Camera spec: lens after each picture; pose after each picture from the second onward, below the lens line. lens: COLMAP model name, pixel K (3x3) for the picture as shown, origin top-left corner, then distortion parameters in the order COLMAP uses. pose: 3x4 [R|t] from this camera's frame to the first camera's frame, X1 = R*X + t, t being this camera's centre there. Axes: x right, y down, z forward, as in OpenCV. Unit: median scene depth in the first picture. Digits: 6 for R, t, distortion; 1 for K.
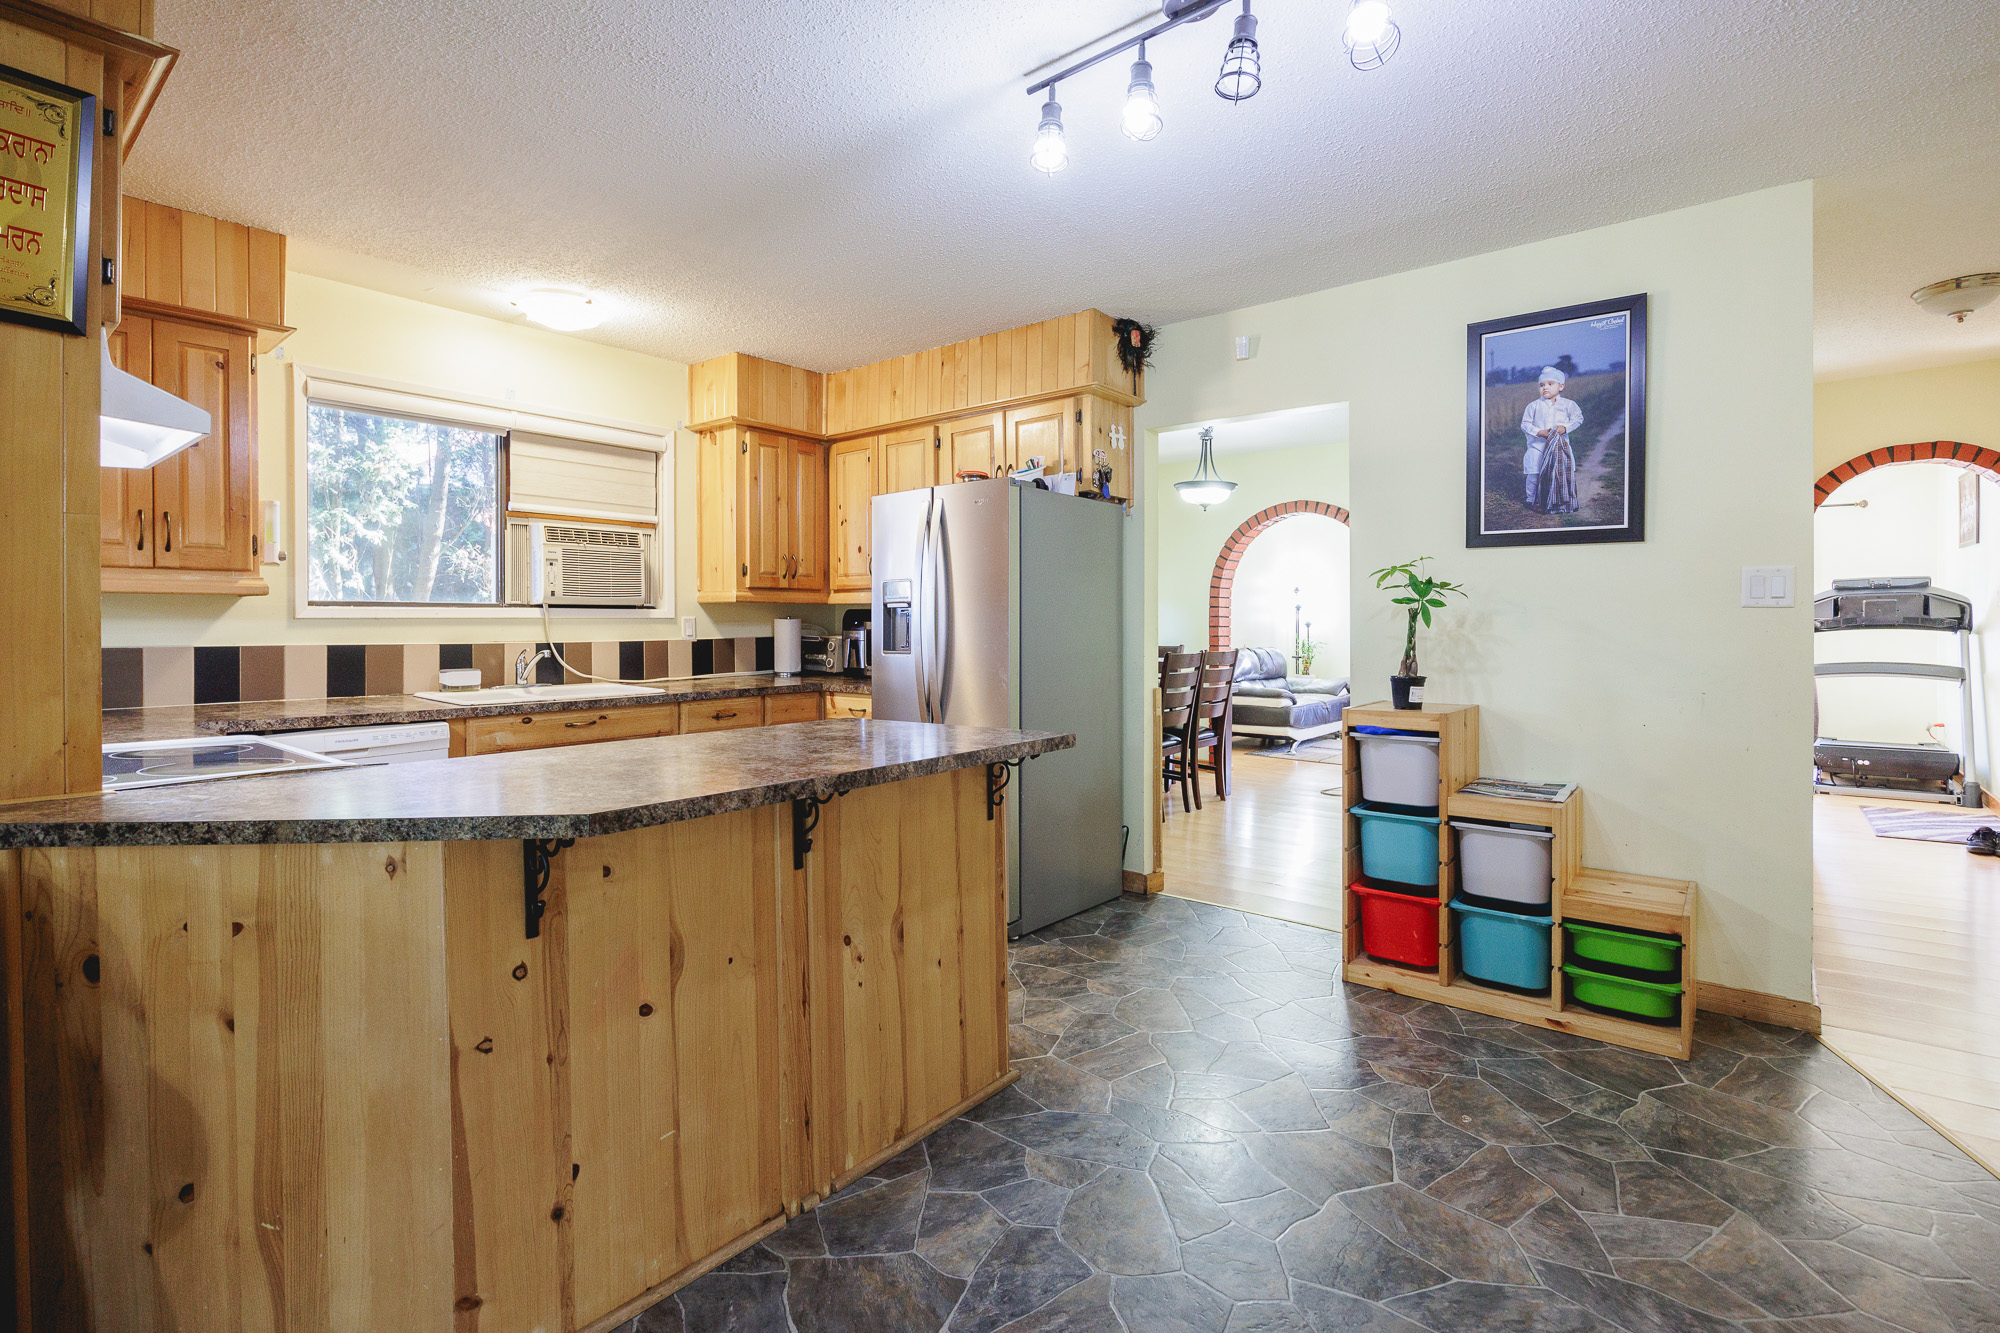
lens RADIAL K [[928.1, 0, 989.2], [0, 928.1, 628.7], [0, 0, 1]] dist [-0.012717, 0.000511]
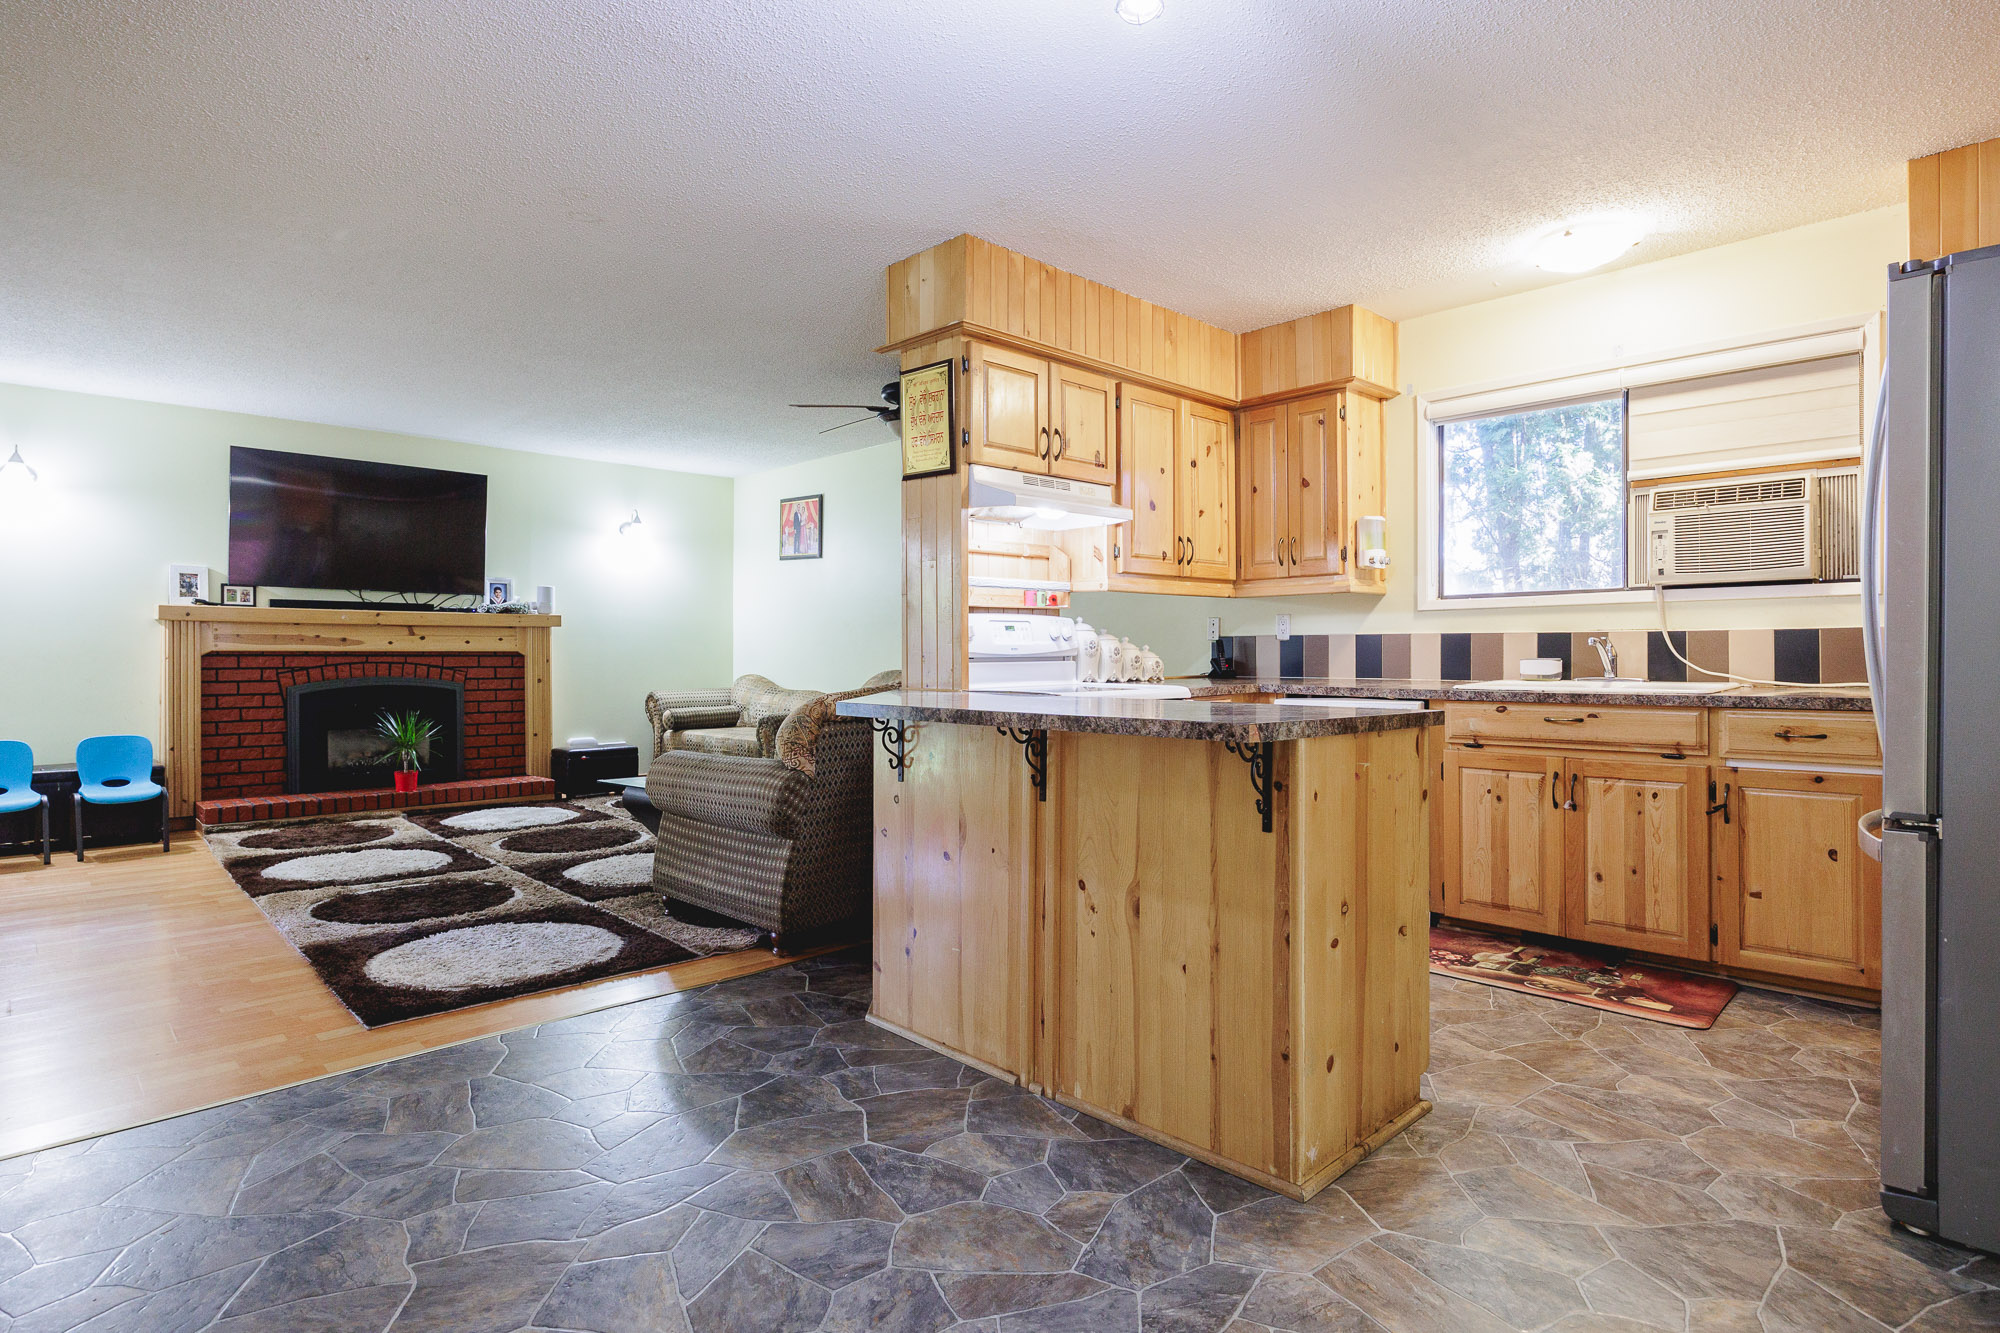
lens RADIAL K [[1019.4, 0, 1003.0], [0, 1019.4, 655.3], [0, 0, 1]] dist [-0.012147, -0.001611]
pose [[-0.100573, 0.007300, -0.994903, 0.662236], [-0.001166, 0.999972, 0.007455, 0.040971], [0.994929, 0.001910, -0.100562, 0.665523]]
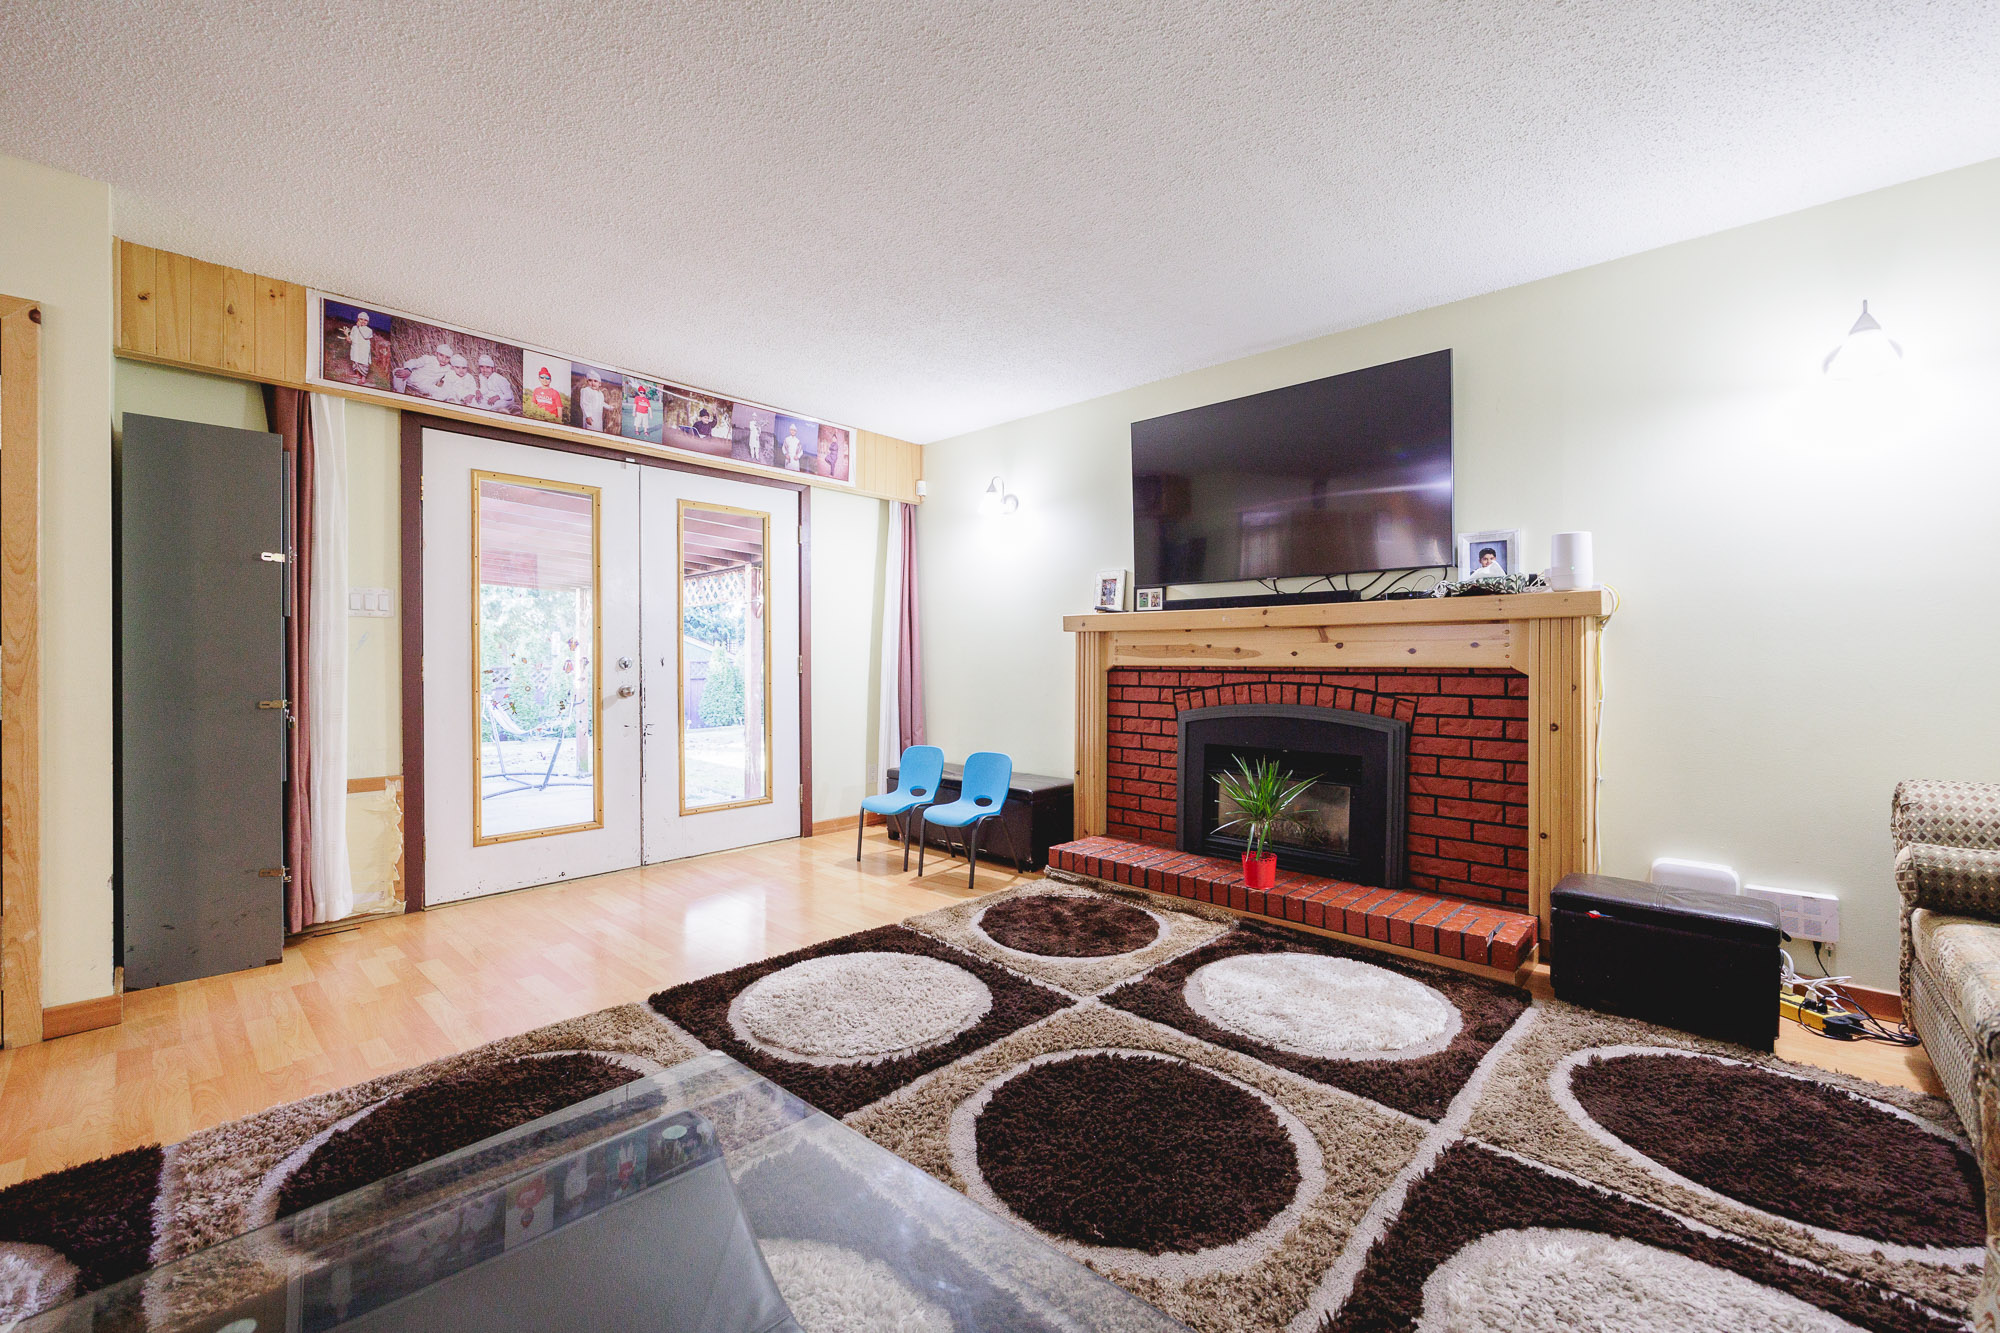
lens RADIAL K [[809.7, 0, 978.8], [0, 809.7, 658.6], [0, 0, 1]] dist [-0.004848, -0.000178]
pose [[-0.998250, 0.004081, 0.058997, -1.017172], [0.003955, 0.999990, -0.002248, 0.039959], [-0.059006, -0.002010, -0.998256, 0.306342]]
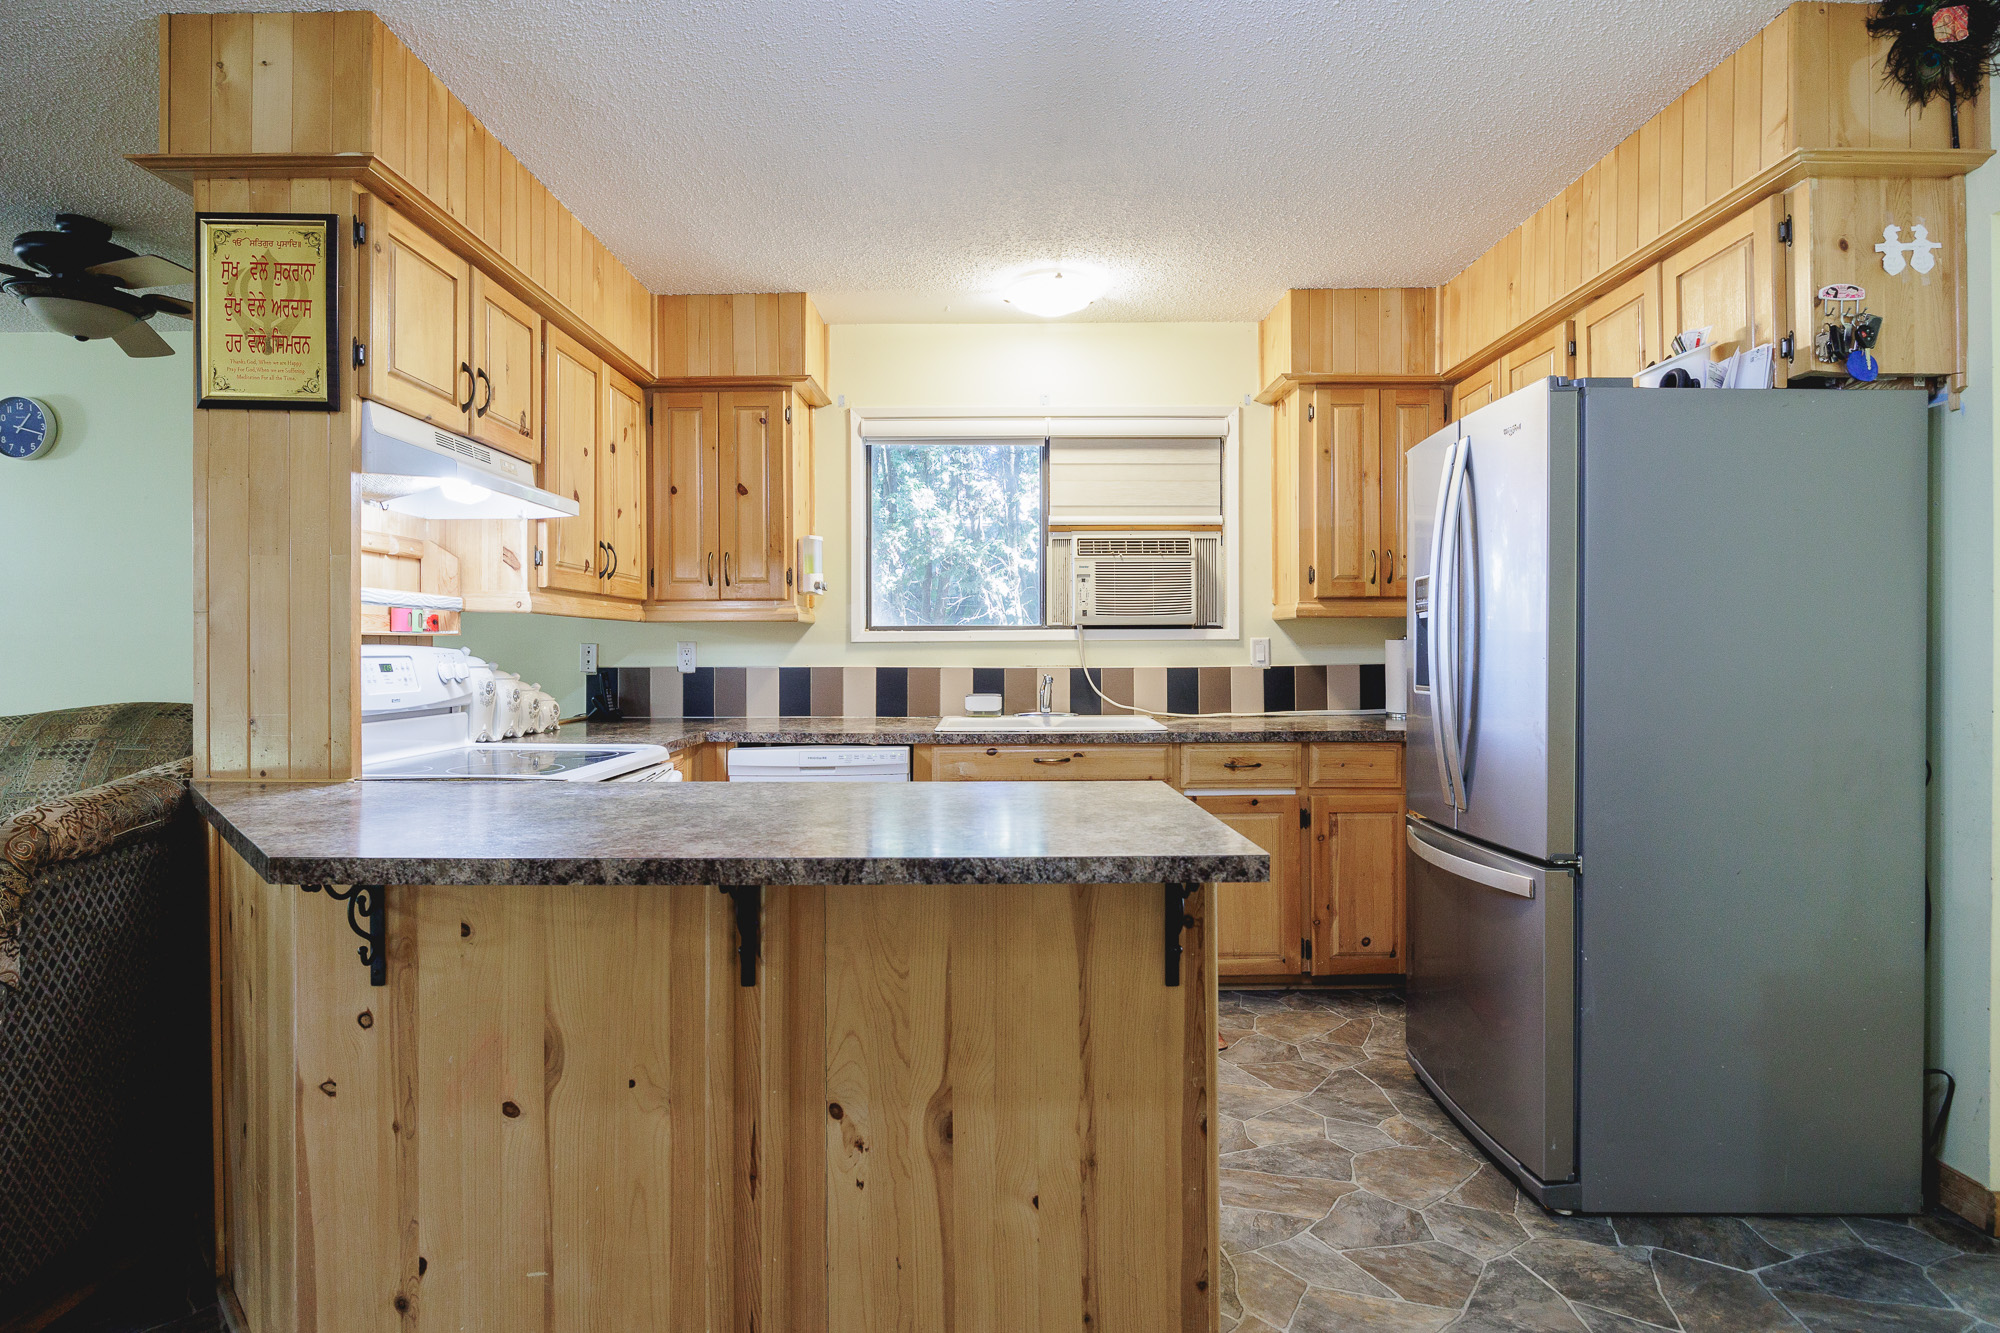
lens RADIAL K [[1022.7, 0, 991.9], [0, 1022.7, 654.8], [0, 0, 1]] dist [-0.011863, 0.001182]
pose [[0.634089, 0.001231, -0.773259, 0.315952], [-0.003020, 0.999995, -0.000885, 0.004743], [0.773254, 0.002896, 0.634089, 0.401214]]
